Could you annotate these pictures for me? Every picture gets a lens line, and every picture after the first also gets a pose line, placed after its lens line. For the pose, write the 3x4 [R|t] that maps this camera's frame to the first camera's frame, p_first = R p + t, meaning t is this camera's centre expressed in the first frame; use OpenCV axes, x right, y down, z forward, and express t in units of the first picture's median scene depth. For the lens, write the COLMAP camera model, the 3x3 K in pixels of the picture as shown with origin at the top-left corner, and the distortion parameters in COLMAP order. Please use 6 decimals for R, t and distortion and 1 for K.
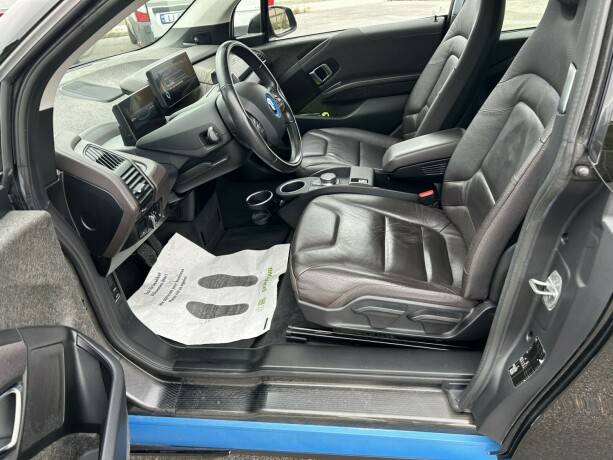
lens RADIAL K [[467.4, 0, 304.2], [0, 467.4, 229.5], [0, 0, 1]] dist [0.045732, -0.064872]
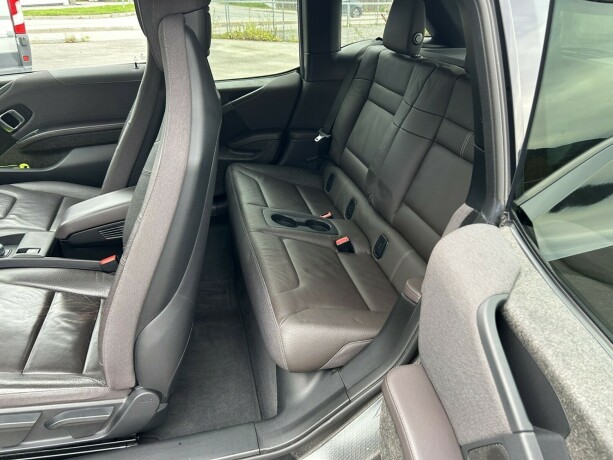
lens RADIAL K [[467.4, 0, 304.2], [0, 467.4, 229.5], [0, 0, 1]] dist [0.045732, -0.064872]
pose [[0.926406, -0.082351, 0.367411, 0.209971], [0.104797, 0.993626, -0.041529, -0.042793], [-0.361650, 0.076976, 0.929131, 0.018778]]
